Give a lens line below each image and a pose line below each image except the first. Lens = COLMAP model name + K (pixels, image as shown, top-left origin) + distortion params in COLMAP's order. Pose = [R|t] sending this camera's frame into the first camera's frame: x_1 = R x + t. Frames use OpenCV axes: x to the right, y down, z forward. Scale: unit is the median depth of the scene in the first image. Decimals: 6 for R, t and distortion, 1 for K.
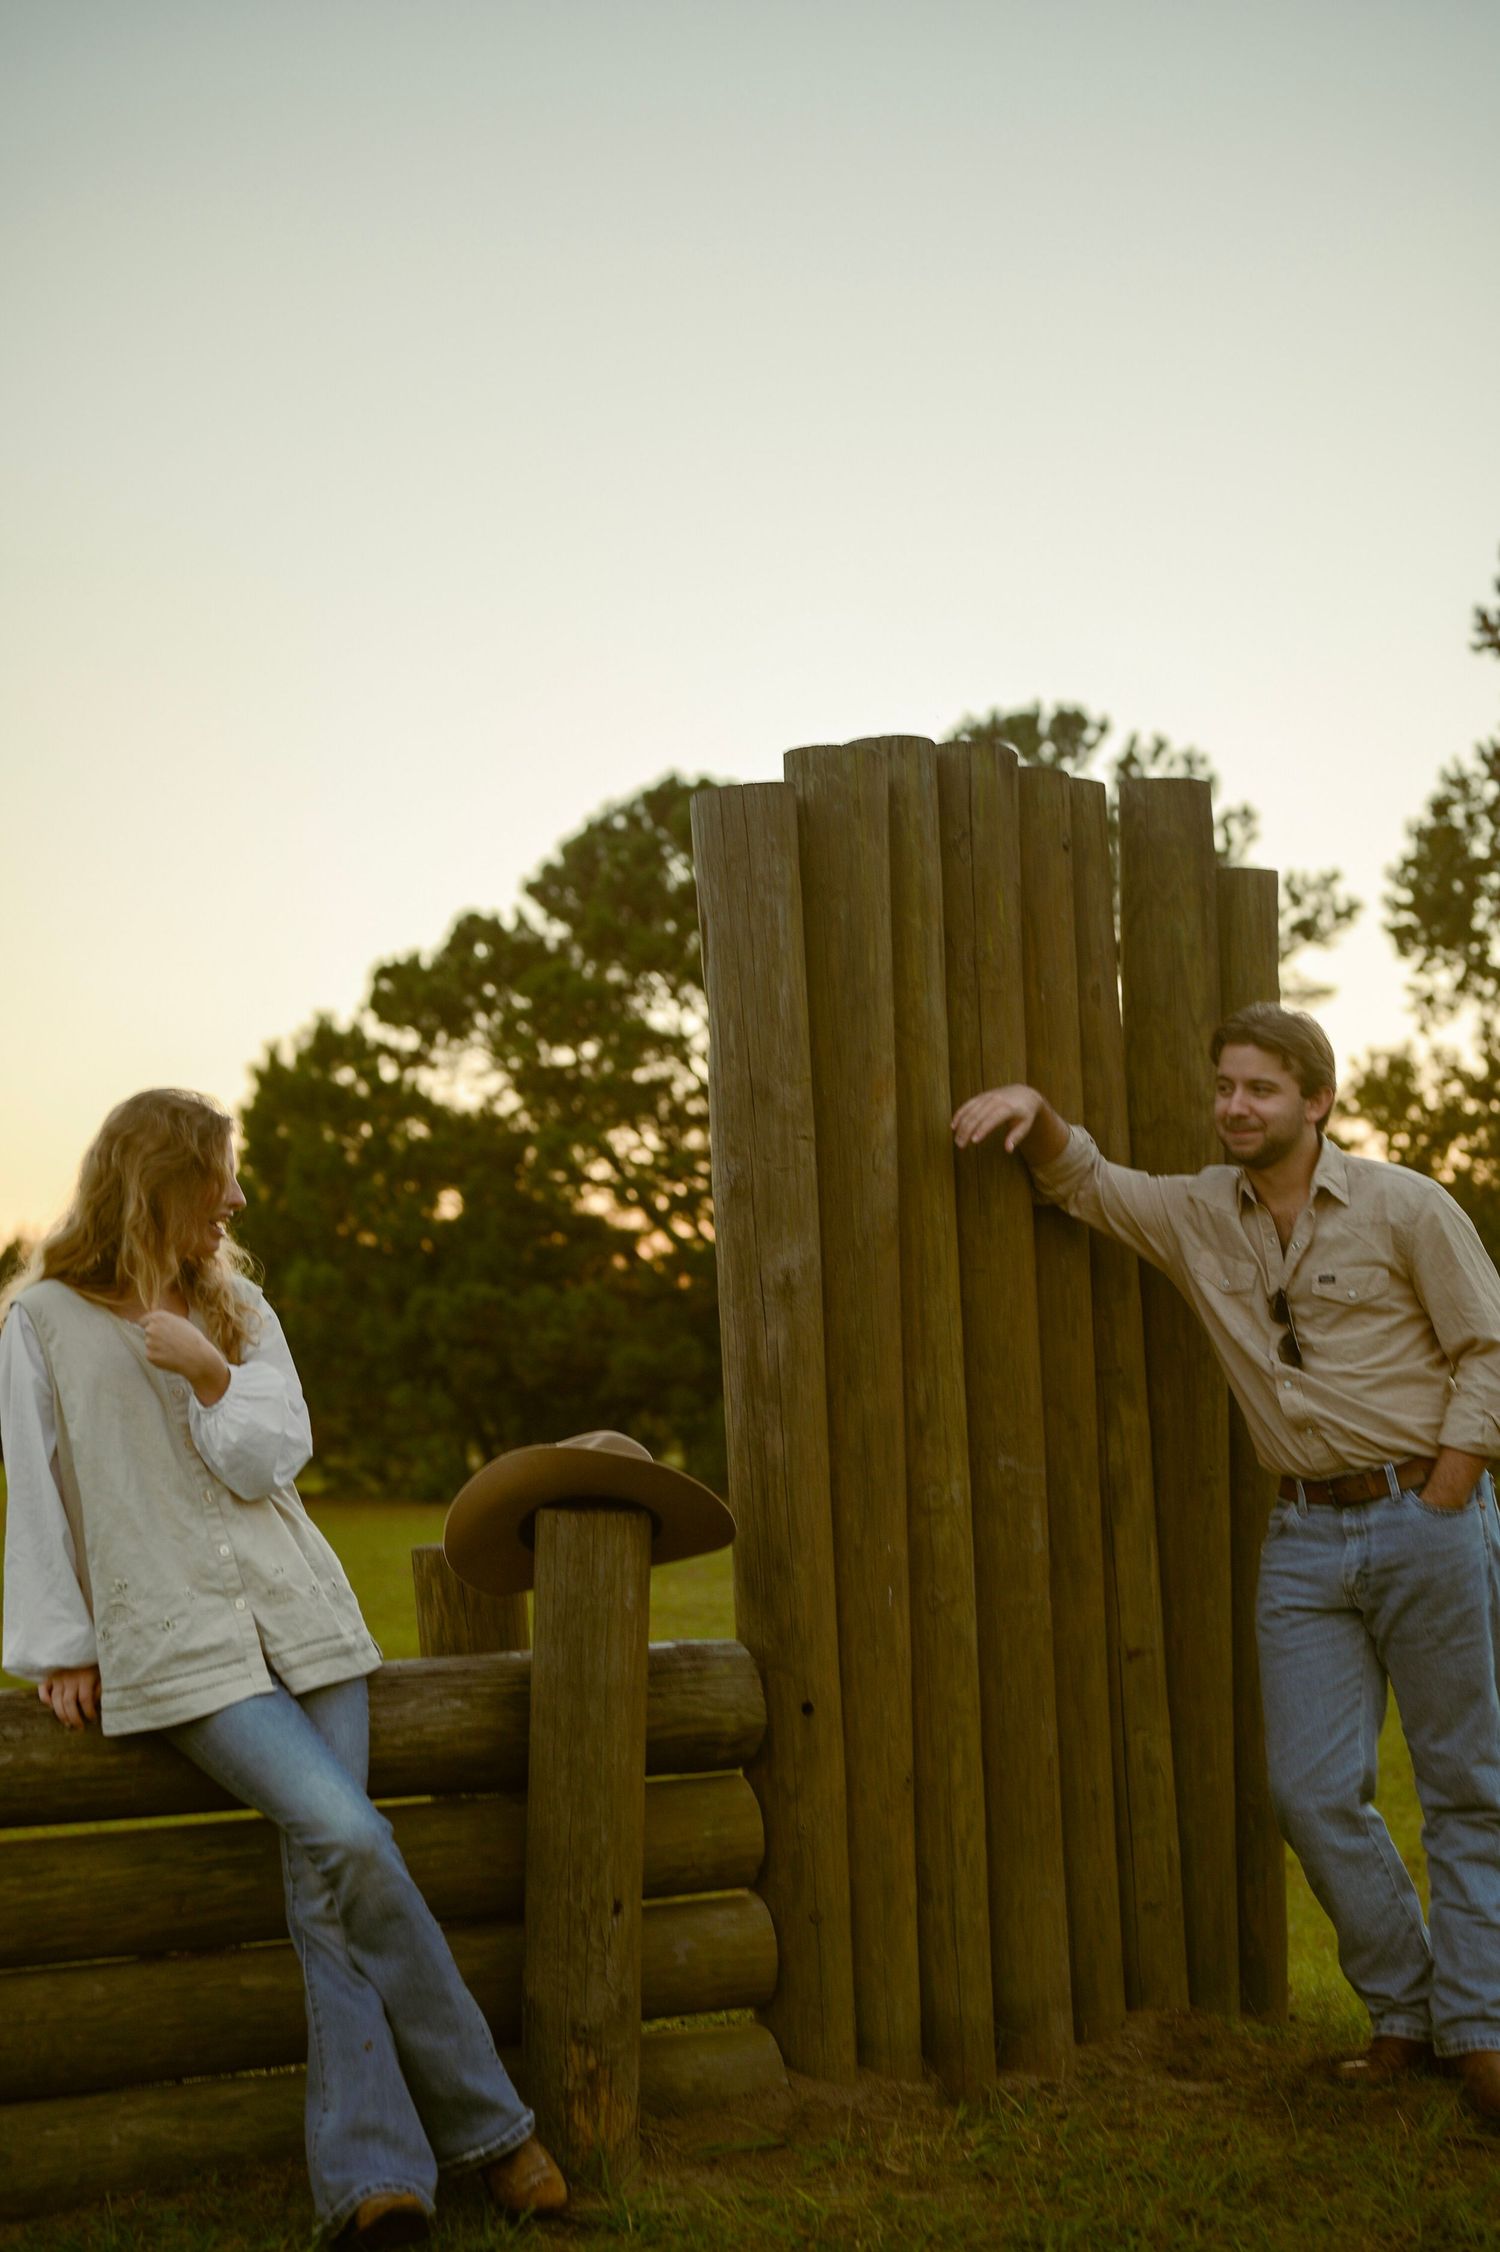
lens RADIAL K [[3182.6, 0, 748.6], [0, 3182.6, 1124.4], [0, 0, 1]] dist [-0.014028, 0.059280]
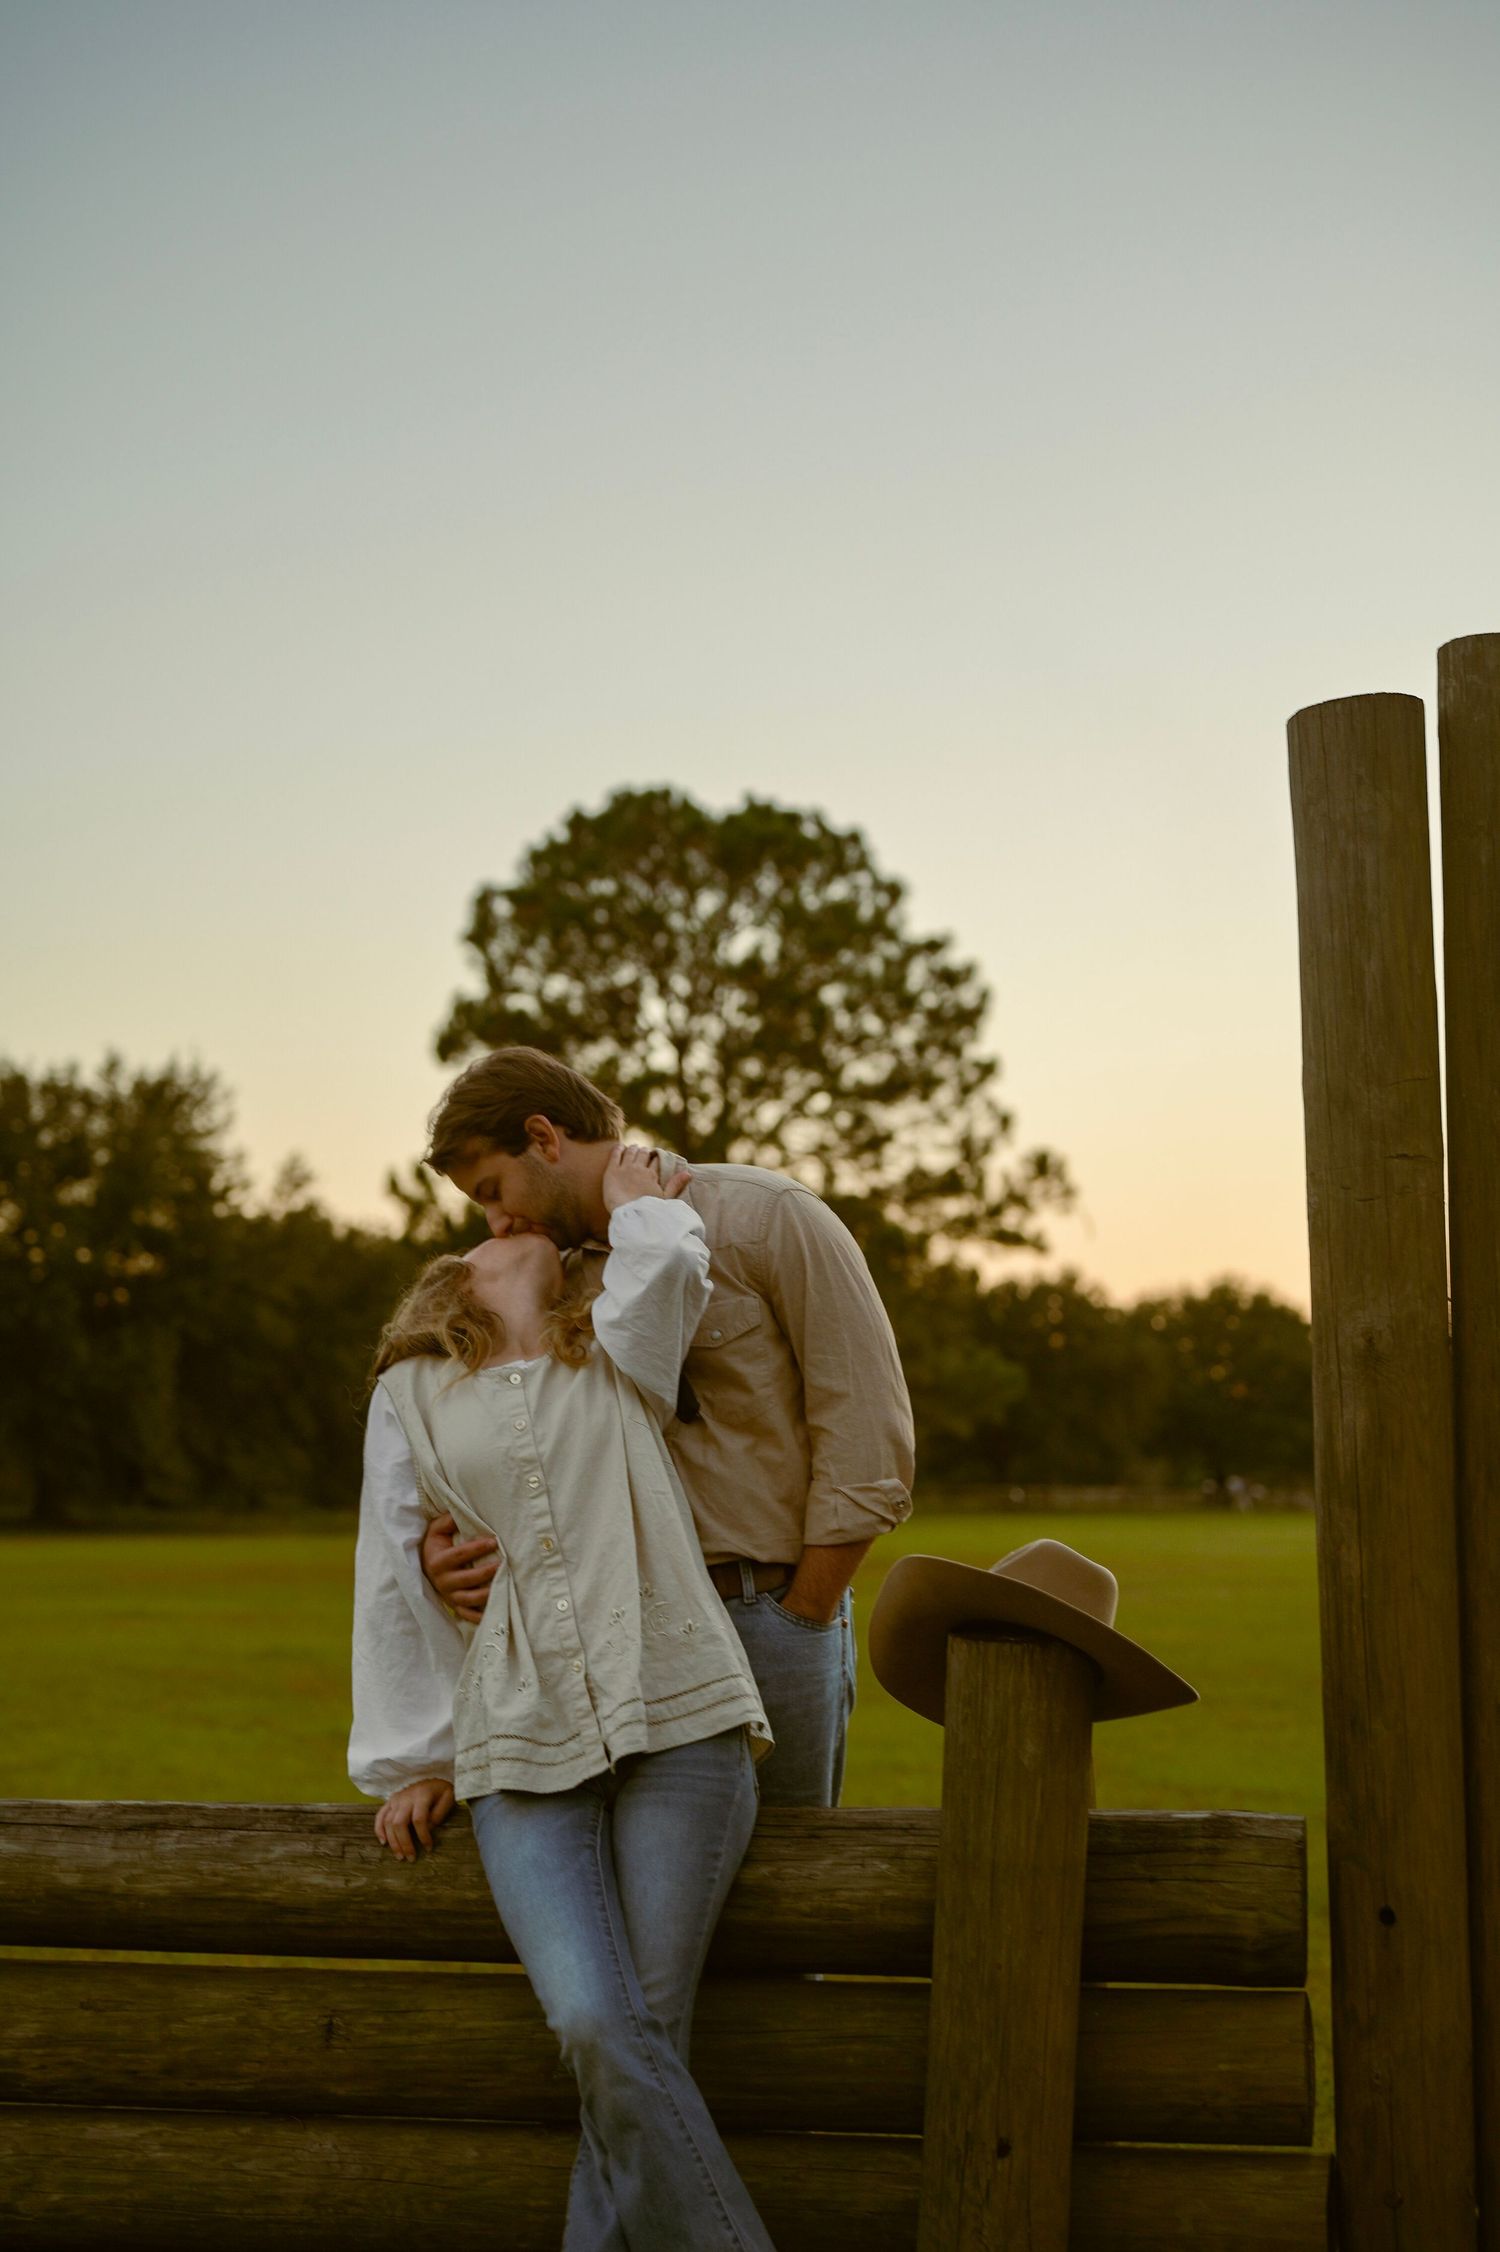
lens RADIAL K [[3182.6, 0, 748.6], [0, 3182.6, 1124.4], [0, 0, 1]] dist [-0.014028, 0.059280]
pose [[0.785328, -0.047167, -0.617280, 0.397987], [0.036334, 0.998886, -0.030100, 0.014934], [0.618012, 0.001210, 0.786168, 0.338038]]
